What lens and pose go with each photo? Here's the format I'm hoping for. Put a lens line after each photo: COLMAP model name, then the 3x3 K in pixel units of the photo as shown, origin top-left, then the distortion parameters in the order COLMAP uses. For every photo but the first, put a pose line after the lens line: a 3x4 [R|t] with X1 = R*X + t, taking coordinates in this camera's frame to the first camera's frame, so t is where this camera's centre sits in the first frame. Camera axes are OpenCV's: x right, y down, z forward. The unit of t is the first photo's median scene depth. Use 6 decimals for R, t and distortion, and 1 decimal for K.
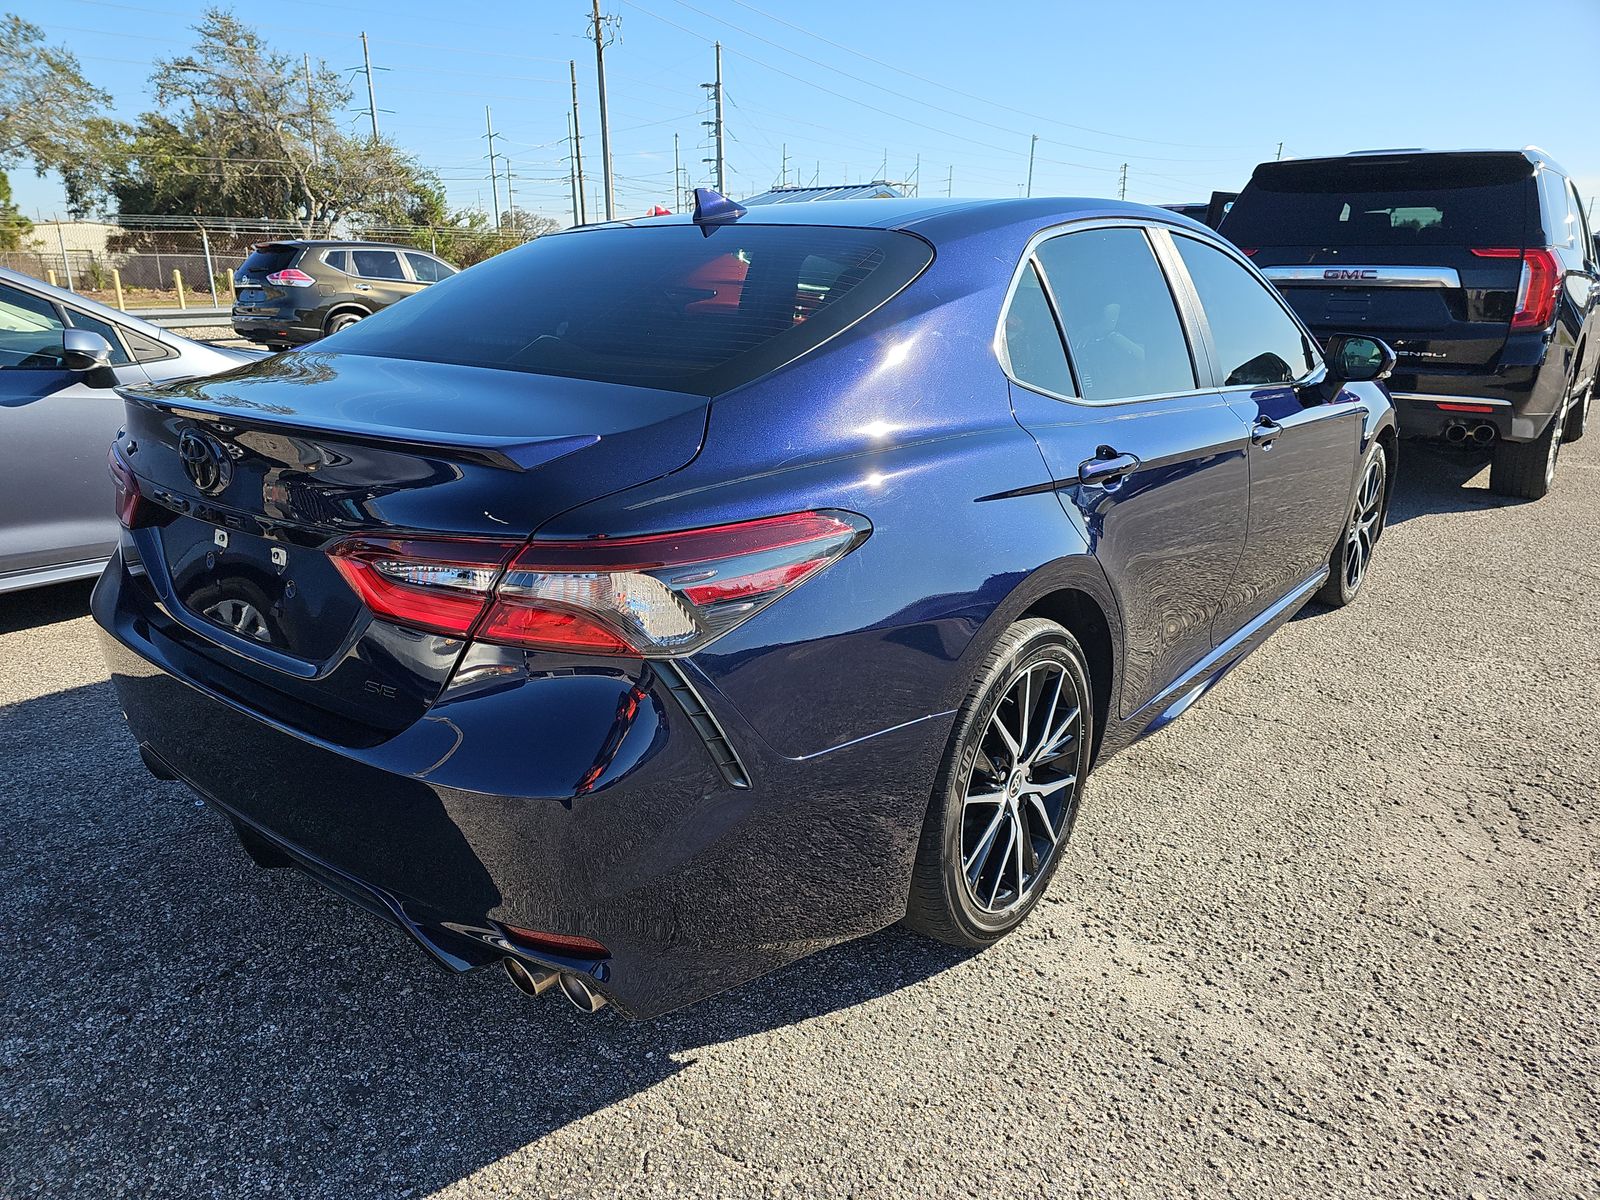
lens RADIAL K [[1090.8, 0, 809.2], [0, 1090.8, 605.6], [0, 0, 1]] dist [0.044323, -0.047437]
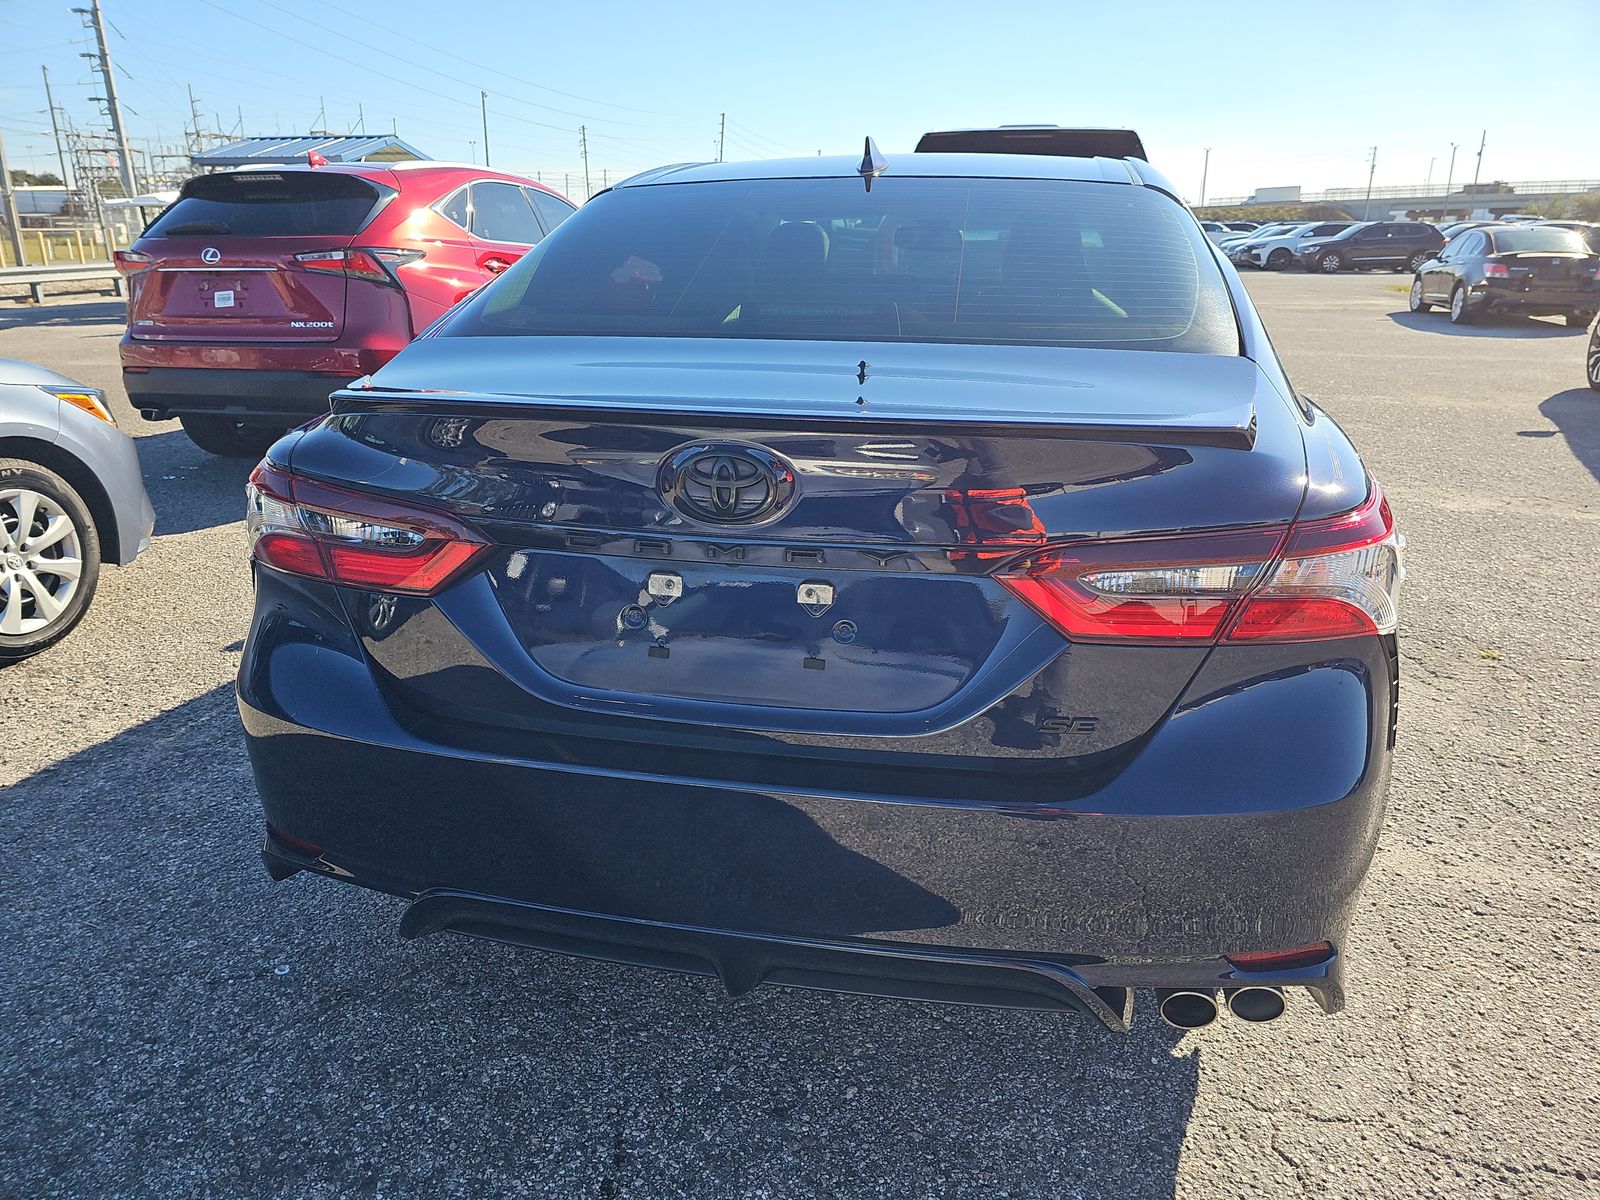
lens RADIAL K [[1091.7, 0, 800.1], [0, 1091.7, 570.1], [0, 0, 1]] dist [-0.001577, -0.001205]
pose [[0.881117, -0.140102, 0.451668, -0.713508], [0.137442, 0.989746, 0.038885, -0.078666], [-0.452484, 0.027816, 0.891338, 0.267148]]
